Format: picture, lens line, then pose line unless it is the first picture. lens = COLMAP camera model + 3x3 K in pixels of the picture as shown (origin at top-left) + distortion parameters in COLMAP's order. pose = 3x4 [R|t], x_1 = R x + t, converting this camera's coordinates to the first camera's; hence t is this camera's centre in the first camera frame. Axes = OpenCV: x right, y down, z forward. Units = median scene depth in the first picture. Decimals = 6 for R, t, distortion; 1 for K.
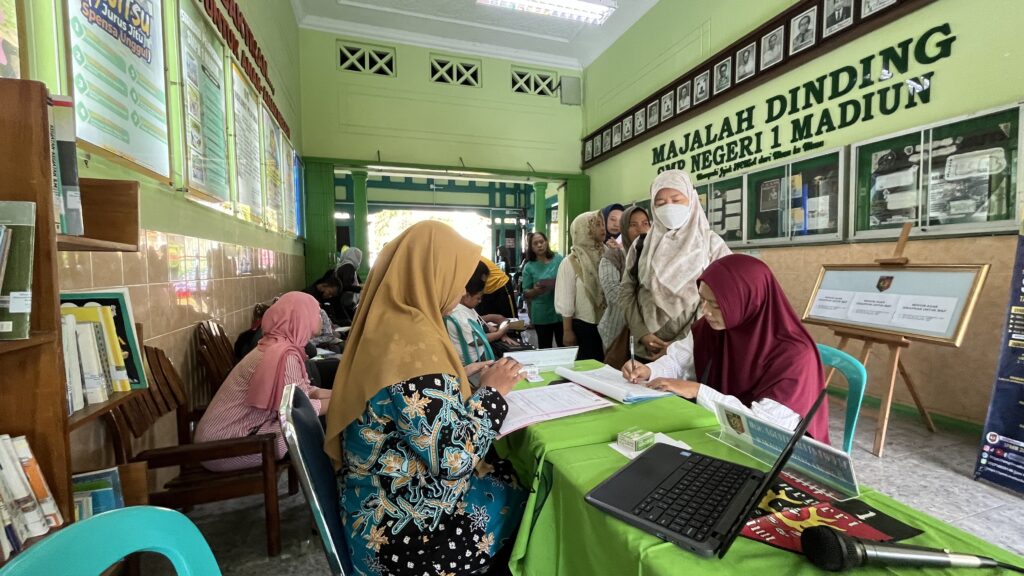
lens RADIAL K [[423.8, 0, 512.9], [0, 423.8, 286.0], [0, 0, 1]] dist [0.001065, -0.000155]
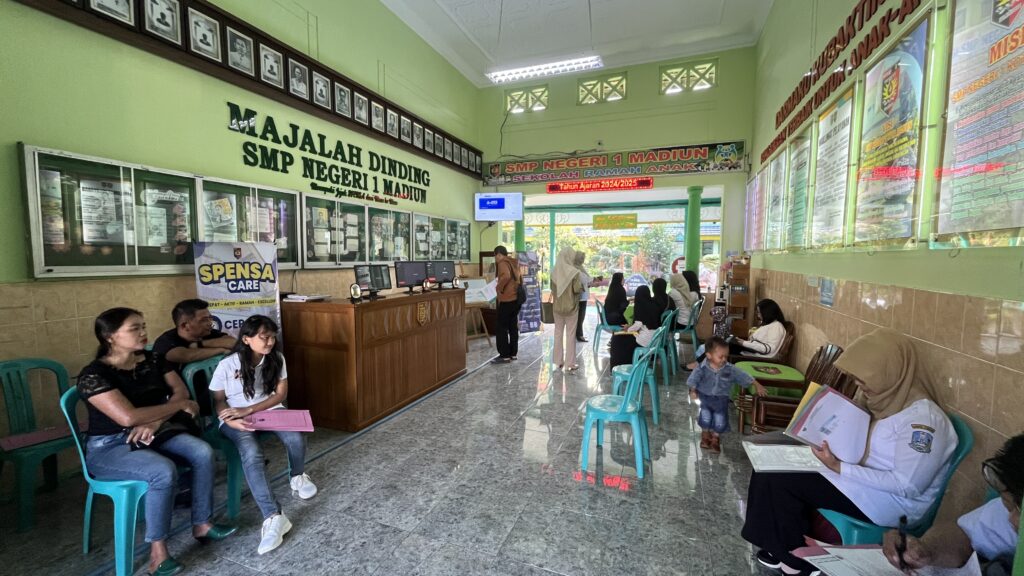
lens RADIAL K [[423.8, 0, 514.3], [0, 423.8, 286.8], [0, 0, 1]] dist [0.001065, -0.000155]
pose [[-0.785675, -0.032644, 0.617778, -0.501276], [0.037702, 0.994224, 0.100484, -0.140349], [-0.617490, 0.102240, -0.779906, 1.660372]]
